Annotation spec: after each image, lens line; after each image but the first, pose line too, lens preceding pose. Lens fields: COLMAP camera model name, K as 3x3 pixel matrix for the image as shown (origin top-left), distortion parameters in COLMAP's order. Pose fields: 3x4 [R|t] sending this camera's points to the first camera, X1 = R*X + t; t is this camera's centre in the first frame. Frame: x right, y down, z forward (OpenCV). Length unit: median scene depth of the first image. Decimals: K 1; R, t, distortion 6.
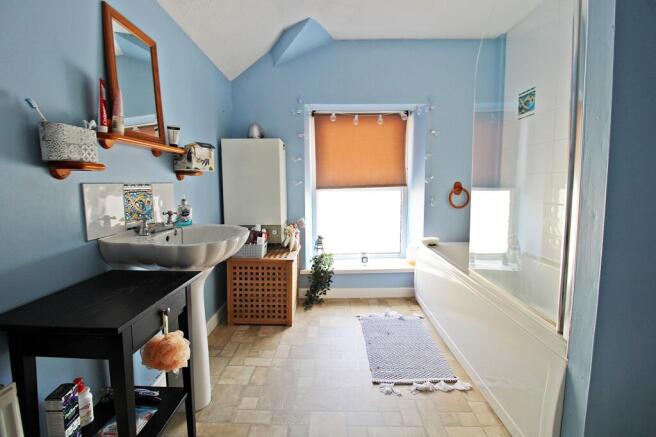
lens RADIAL K [[323.9, 0, 329.0], [0, 323.9, 210.0], [0, 0, 1]] dist [-0.001640, -0.012255]
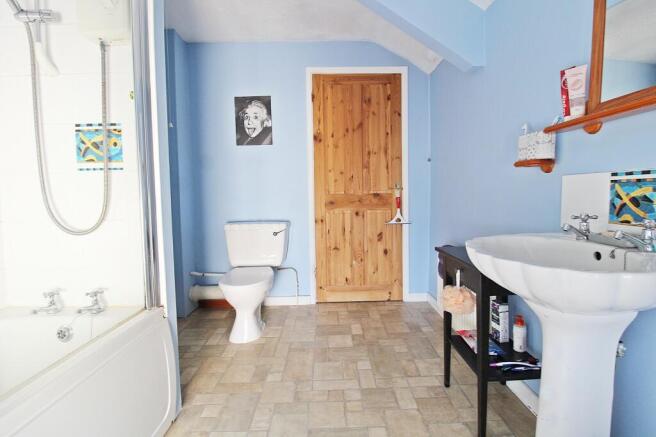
lens RADIAL K [[323.9, 0, 329.0], [0, 323.9, 210.0], [0, 0, 1]] dist [-0.001640, -0.012255]
pose [[-0.999276, 0.029828, -0.023618, 0.051466], [0.026247, 0.989854, 0.139641, -0.133929], [0.027543, 0.138920, -0.989920, 1.978989]]
